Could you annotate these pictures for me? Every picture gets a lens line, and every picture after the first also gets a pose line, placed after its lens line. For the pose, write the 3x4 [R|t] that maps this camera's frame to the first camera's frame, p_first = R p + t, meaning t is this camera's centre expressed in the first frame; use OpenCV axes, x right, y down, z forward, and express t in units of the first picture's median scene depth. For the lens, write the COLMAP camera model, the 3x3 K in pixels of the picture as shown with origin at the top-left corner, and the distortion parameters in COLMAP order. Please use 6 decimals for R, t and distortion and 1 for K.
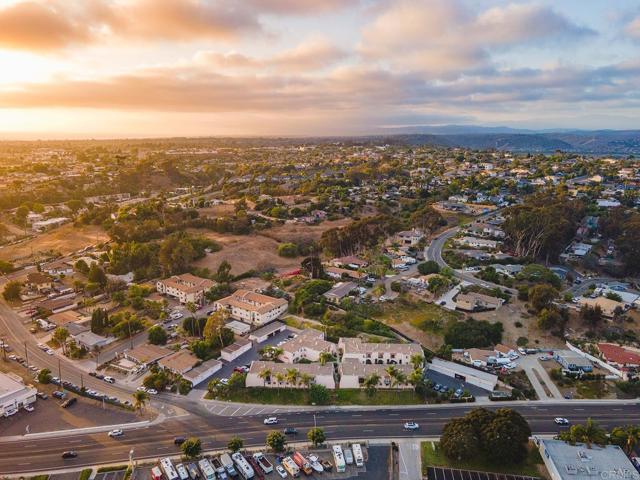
lens RADIAL K [[459.8, 0, 320.0], [0, 459.8, 240.0], [0, 0, 1]] dist [0.036049, -0.001730]
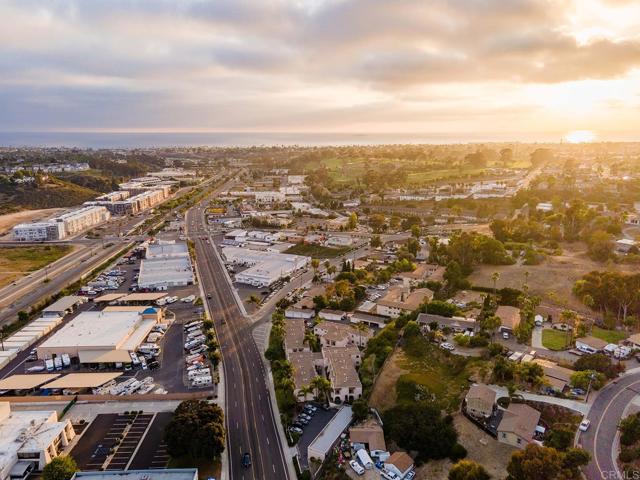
lens RADIAL K [[459.8, 0, 320.0], [0, 459.8, 240.0], [0, 0, 1]] dist [0.036049, -0.001730]
pose [[0.147052, 0.215234, -0.965427, 1.134652], [-0.230549, 0.956613, 0.178152, -0.187311], [0.961885, 0.196380, 0.190294, 0.877743]]
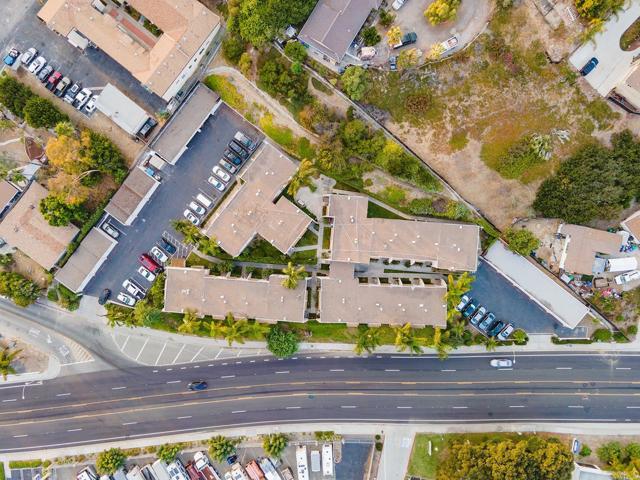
lens RADIAL K [[459.8, 0, 320.0], [0, 459.8, 240.0], [0, 0, 1]] dist [0.036049, -0.001730]
pose [[0.998157, 0.046726, -0.038721, 0.072562], [0.027049, 0.228616, 0.973141, -0.332945], [0.054323, -0.972395, 0.226931, 1.045247]]
